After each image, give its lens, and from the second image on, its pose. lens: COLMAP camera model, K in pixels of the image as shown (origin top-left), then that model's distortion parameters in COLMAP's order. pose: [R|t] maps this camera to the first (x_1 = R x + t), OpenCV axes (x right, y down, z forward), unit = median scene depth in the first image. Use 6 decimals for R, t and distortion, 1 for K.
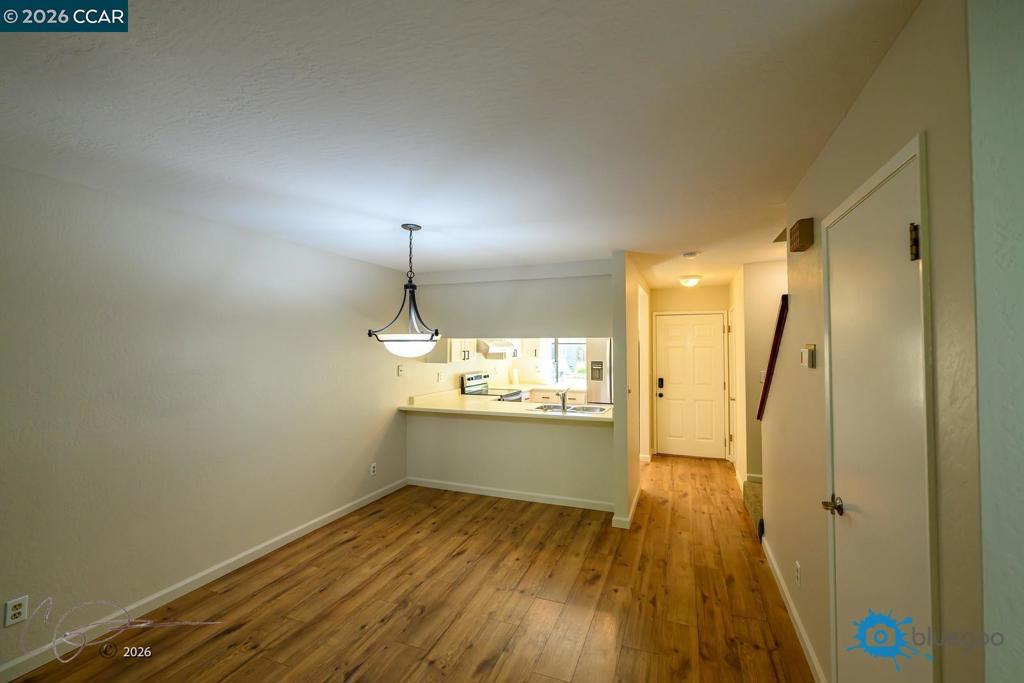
lens RADIAL K [[424.1, 0, 529.7], [0, 424.1, 335.5], [0, 0, 1]] dist [0.004600, 0.000031]
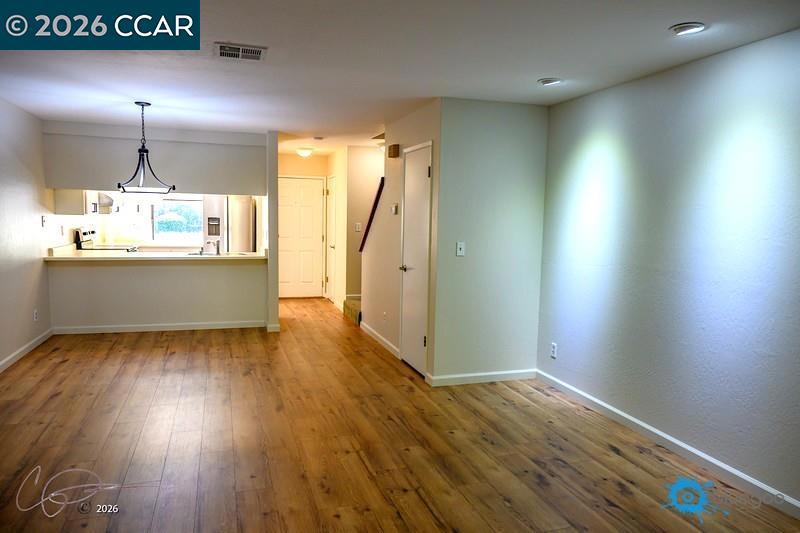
lens RADIAL K [[555.4, 0, 400.0], [0, 555.4, 266.5], [0, 0, 1]] dist [0.033713, 0.000517]
pose [[0.796062, -0.039439, 0.603929, -0.539860], [-0.038549, 0.992544, 0.115629, 0.006122], [-0.603986, -0.115329, 0.788606, -0.662725]]
